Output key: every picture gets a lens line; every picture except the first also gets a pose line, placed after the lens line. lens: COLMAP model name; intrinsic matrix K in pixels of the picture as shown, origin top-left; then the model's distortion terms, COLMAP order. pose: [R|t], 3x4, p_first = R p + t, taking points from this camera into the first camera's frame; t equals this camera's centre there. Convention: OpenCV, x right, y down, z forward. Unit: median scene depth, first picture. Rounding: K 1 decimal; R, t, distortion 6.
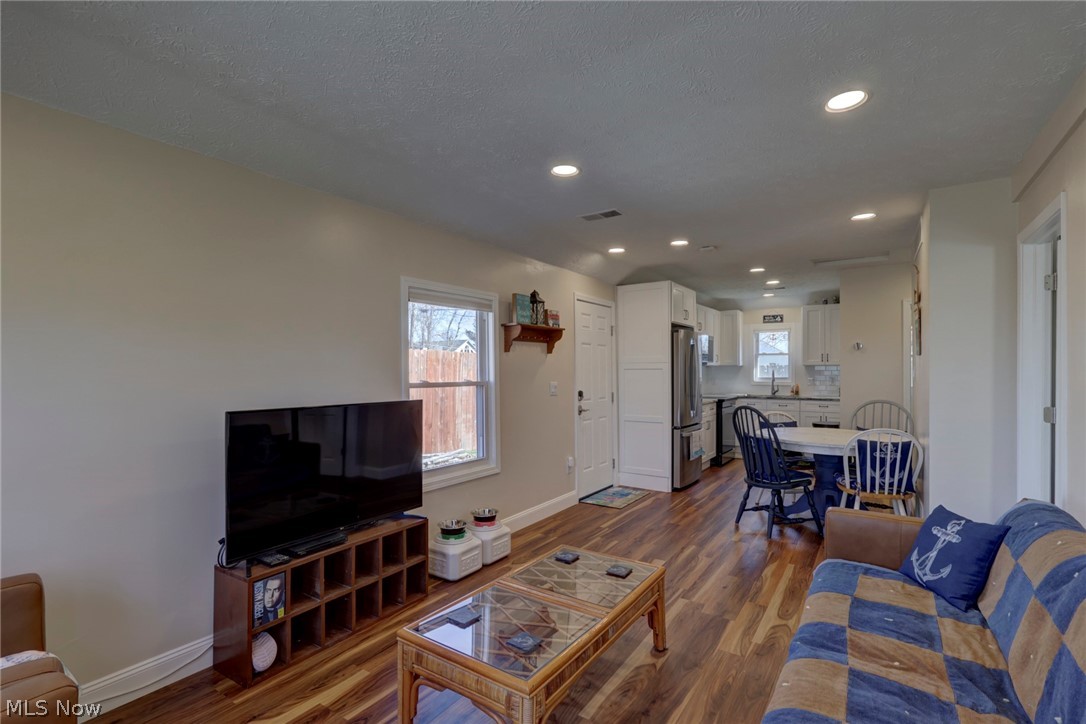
lens RADIAL K [[509.2, 0, 546.7], [0, 509.2, 371.1], [0, 0, 1]] dist [-0.001425, 0.000086]
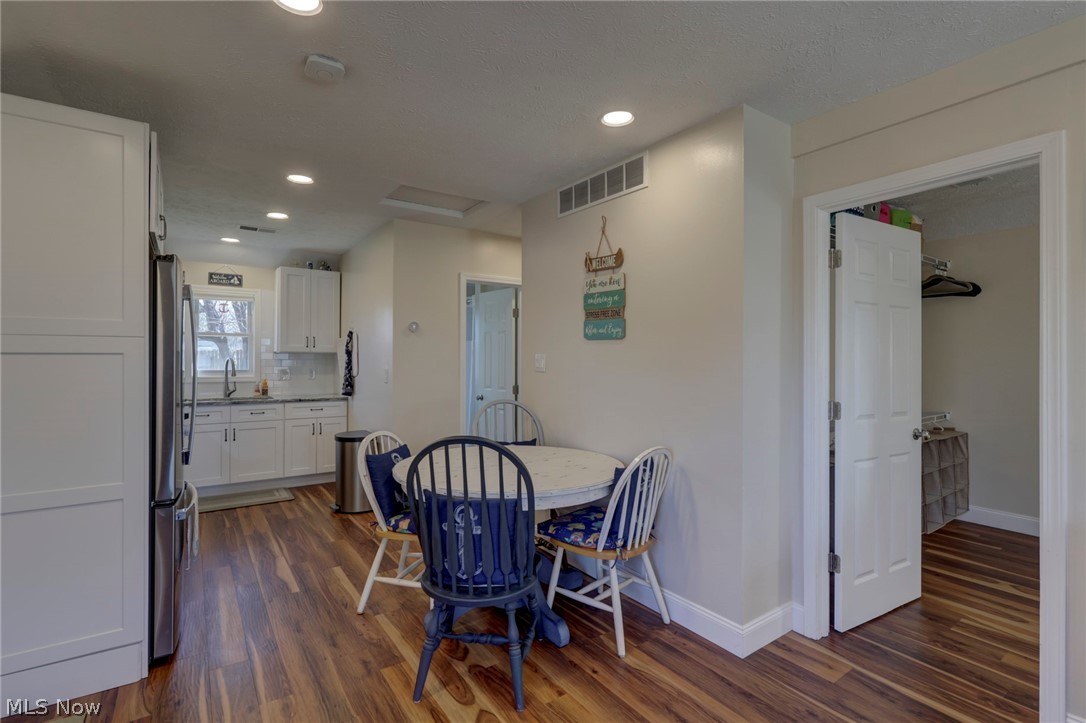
lens RADIAL K [[501.4, 0, 538.7], [0, 501.4, 356.4], [0, 0, 1]] dist [-0.001305, -0.000020]
pose [[0.368977, 0.008716, 0.929398, -0.000149], [-0.000358, 0.999957, -0.009236, 0.001150], [-0.929438, 0.003075, 0.368965, 0.566256]]
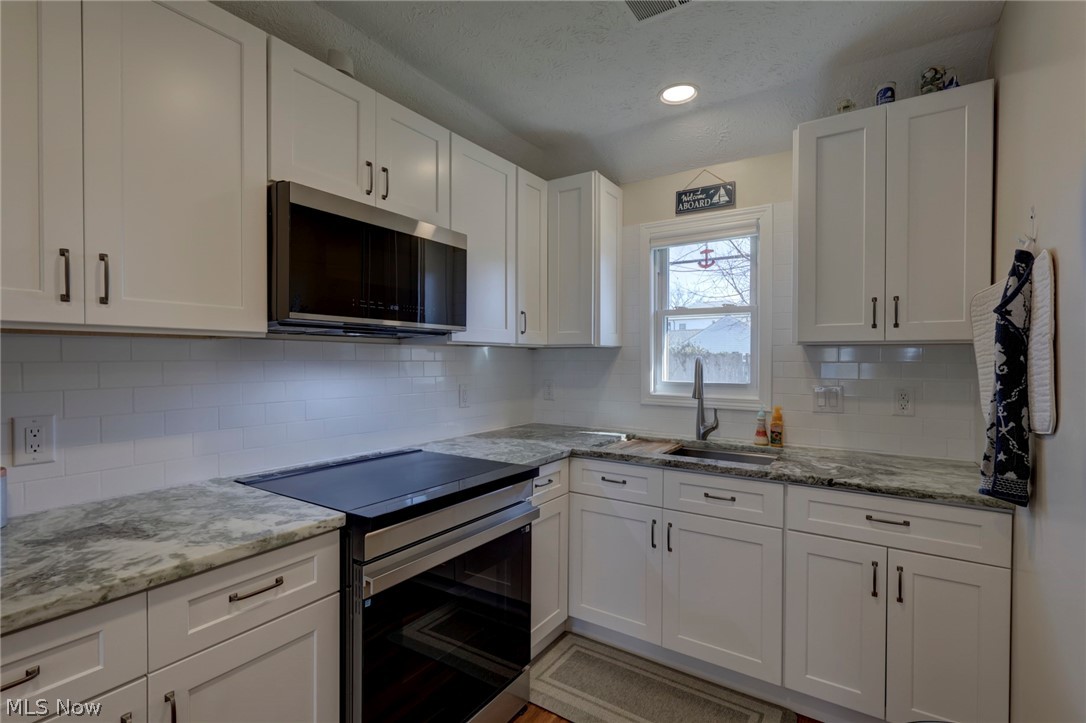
lens RADIAL K [[501.3, 0, 543.0], [0, 501.3, 361.5], [0, 0, 1]] dist [0.000484, 0.000427]
pose [[0.999992, 0.003810, -0.001236, 0.494167], [-0.003806, 0.999988, 0.003220, -0.002258], [0.001248, -0.003215, 0.999994, 0.984228]]
